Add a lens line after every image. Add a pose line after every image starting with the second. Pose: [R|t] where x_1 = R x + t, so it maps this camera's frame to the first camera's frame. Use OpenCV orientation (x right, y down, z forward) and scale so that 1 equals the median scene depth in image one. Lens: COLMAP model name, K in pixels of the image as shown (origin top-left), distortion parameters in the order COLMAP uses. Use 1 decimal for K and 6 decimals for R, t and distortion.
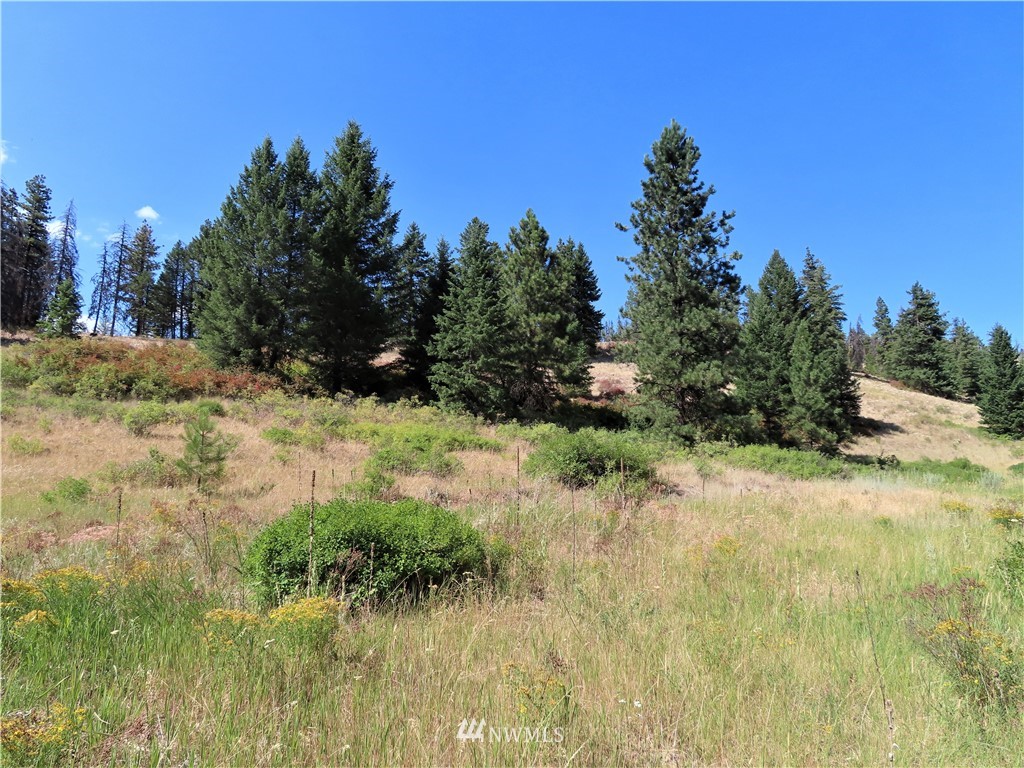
lens RADIAL K [[720.3, 0, 512.3], [0, 720.3, 380.7], [0, 0, 1]] dist [-0.022385, 0.004110]
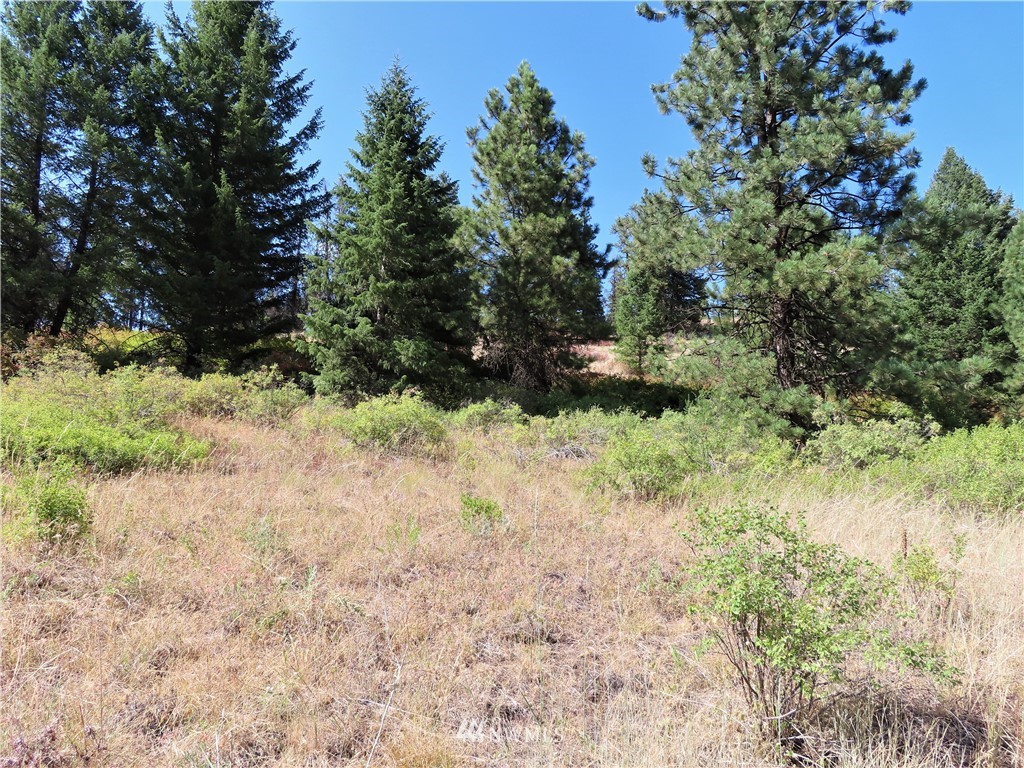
lens RADIAL K [[720.3, 0, 516.8], [0, 720.3, 391.3], [0, 0, 1]] dist [-0.022385, 0.004110]
pose [[0.983392, -0.047100, -0.175279, 0.124041], [0.047744, 0.998859, -0.000547, 0.044084], [0.175105, -0.007831, 0.984519, 0.444953]]
